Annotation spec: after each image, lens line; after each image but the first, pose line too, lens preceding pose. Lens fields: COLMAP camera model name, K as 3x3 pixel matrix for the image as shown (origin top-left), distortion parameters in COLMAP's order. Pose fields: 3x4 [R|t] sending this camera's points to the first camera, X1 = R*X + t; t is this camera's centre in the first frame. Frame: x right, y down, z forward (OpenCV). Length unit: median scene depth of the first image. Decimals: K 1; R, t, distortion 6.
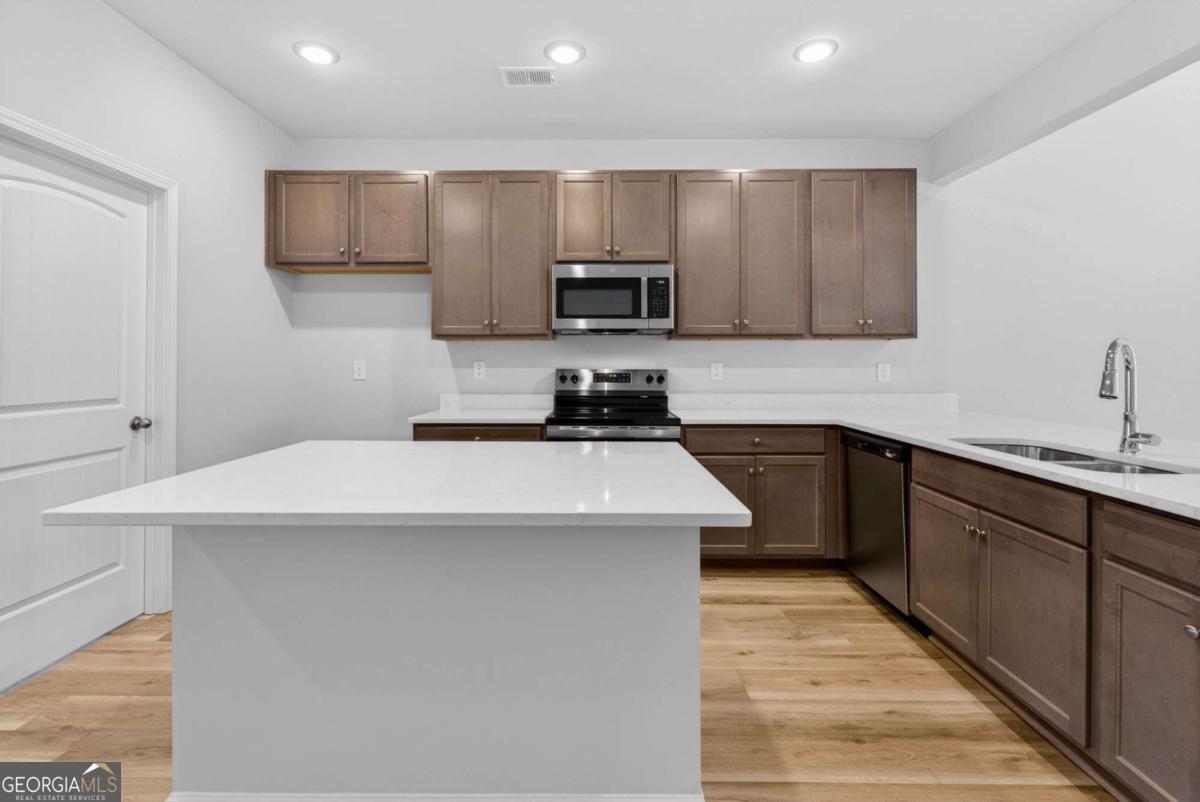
lens RADIAL K [[576.9, 0, 587.0], [0, 576.9, 362.9], [0, 0, 1]] dist [0.003817, -0.000098]
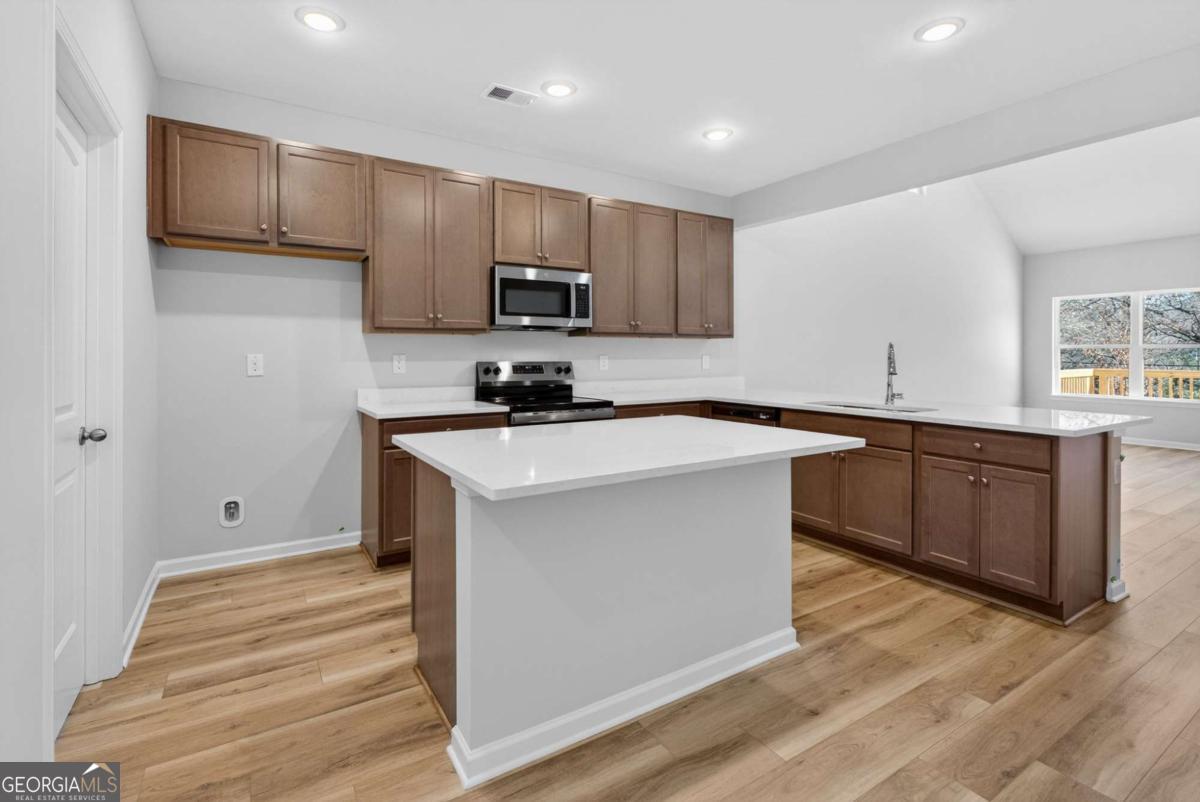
lens RADIAL K [[576.9, 0, 607.9], [0, 576.9, 363.1], [0, 0, 1]] dist [0.003817, -0.000098]
pose [[0.832320, -0.008645, 0.554228, -0.479832], [0.002452, 0.999926, 0.011914, 0.000903], [-0.554290, -0.008558, 0.832280, -0.014230]]
